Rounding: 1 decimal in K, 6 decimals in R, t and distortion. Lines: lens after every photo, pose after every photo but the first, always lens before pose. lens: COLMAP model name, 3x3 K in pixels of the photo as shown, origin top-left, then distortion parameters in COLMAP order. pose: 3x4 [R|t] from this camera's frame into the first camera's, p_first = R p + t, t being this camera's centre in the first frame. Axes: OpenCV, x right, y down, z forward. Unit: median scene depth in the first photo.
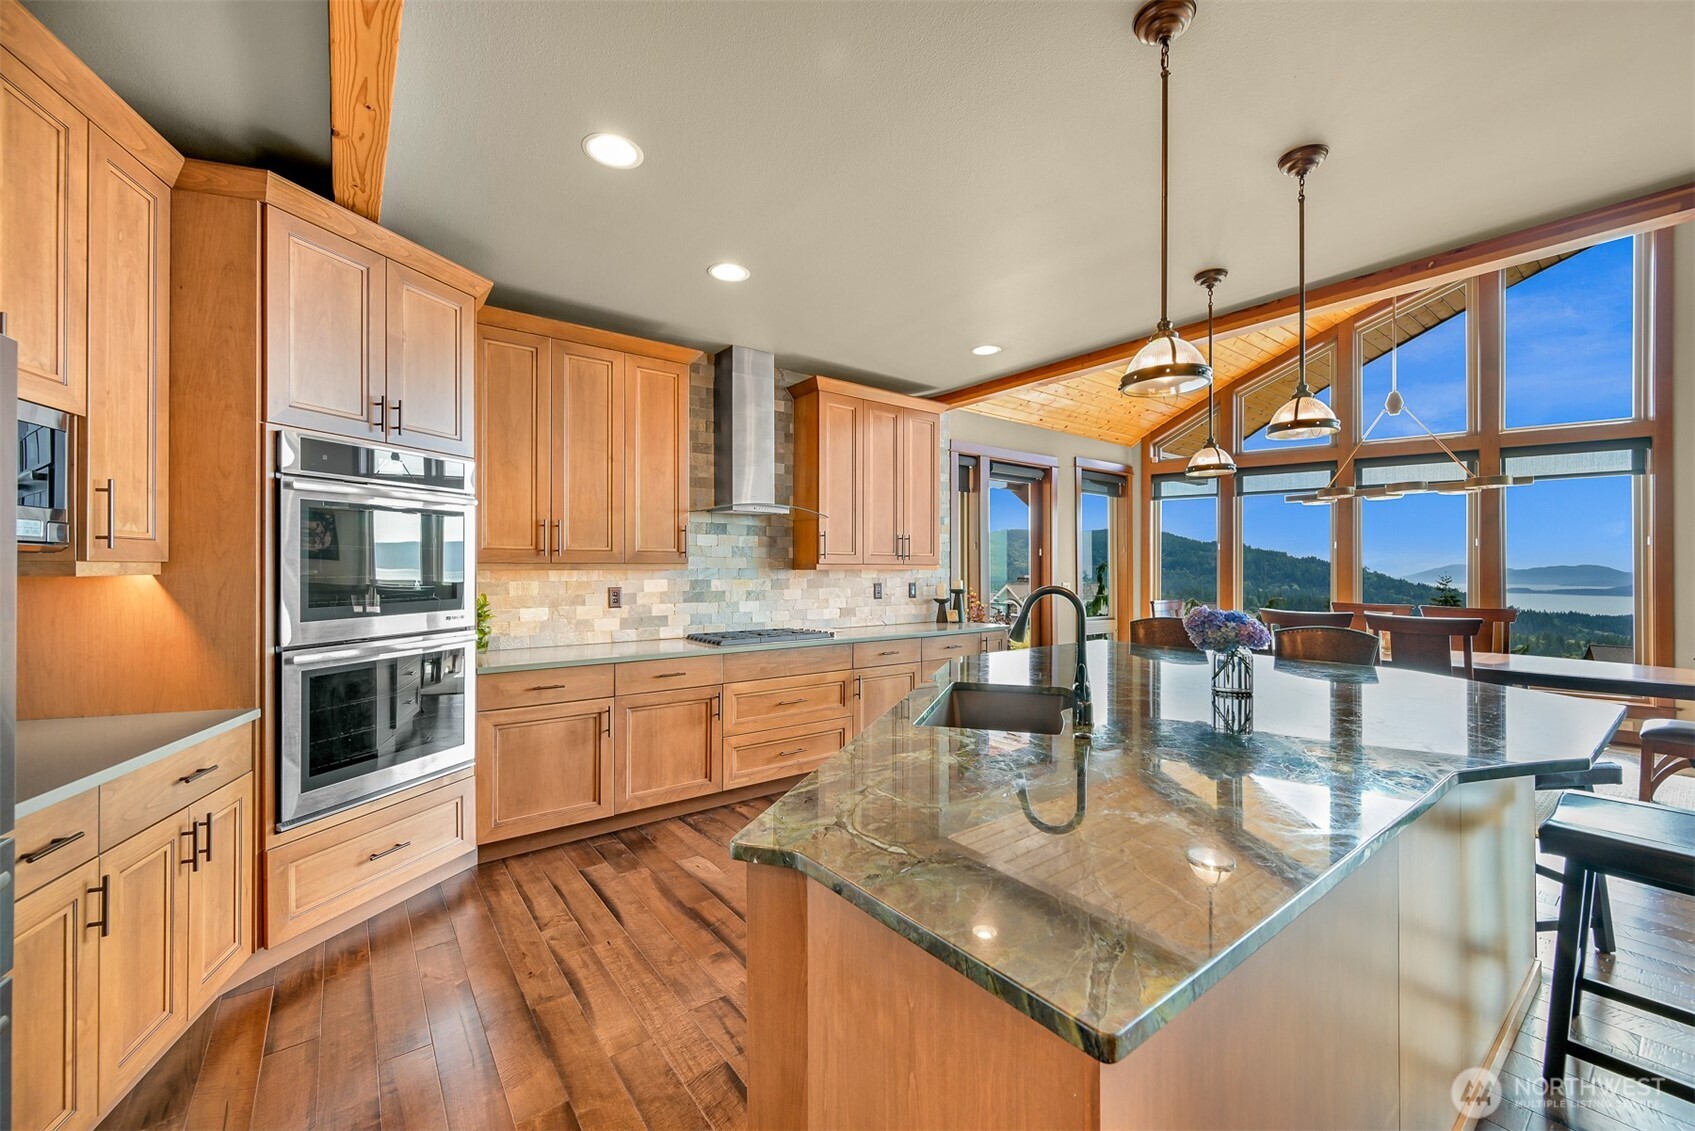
lens RADIAL K [[670.7, 0, 876.9], [0, 670.7, 570.3], [0, 0, 1]] dist [0.000388, -0.000795]
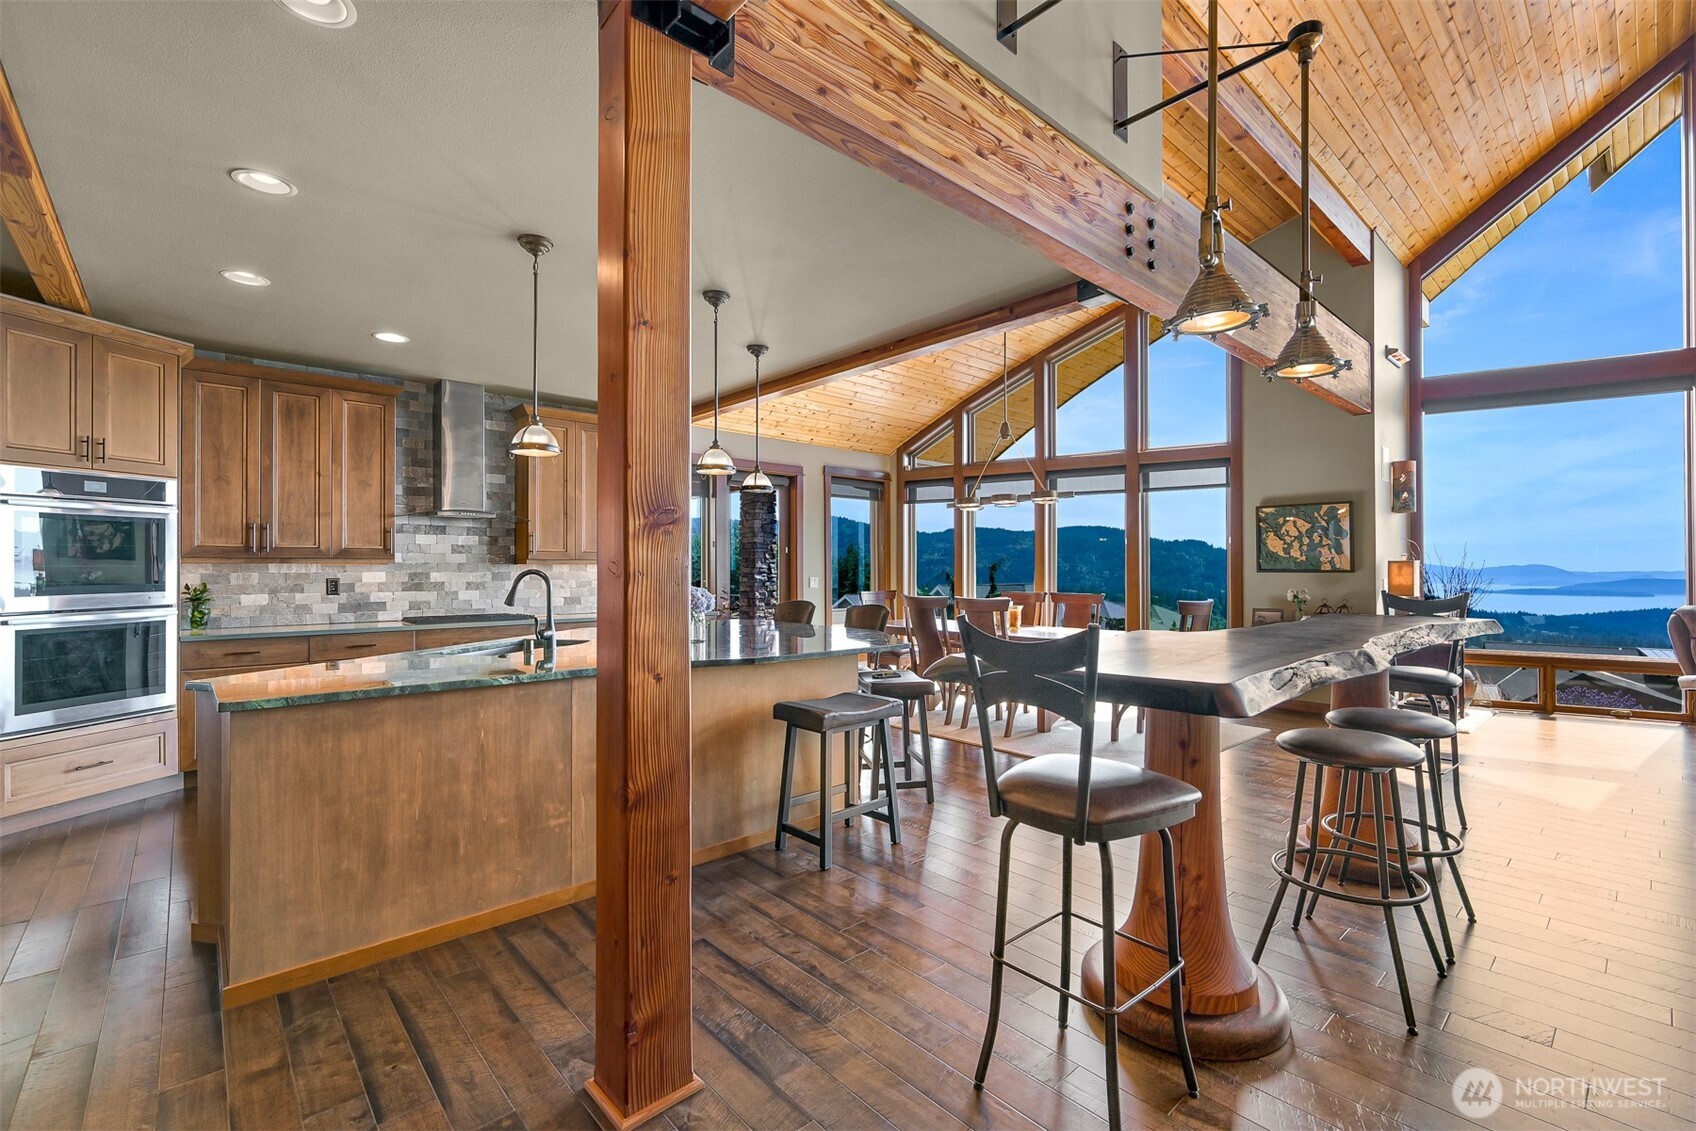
lens RADIAL K [[735.7, 0, 872.5], [0, 735.7, 567.7], [0, 0, 1]] dist [0.008303, -0.001079]
pose [[0.997258, -0.002753, 0.073958, 0.470429], [0.003166, 0.999980, -0.005462, 0.016072], [-0.073942, 0.005681, 0.997246, -0.397598]]
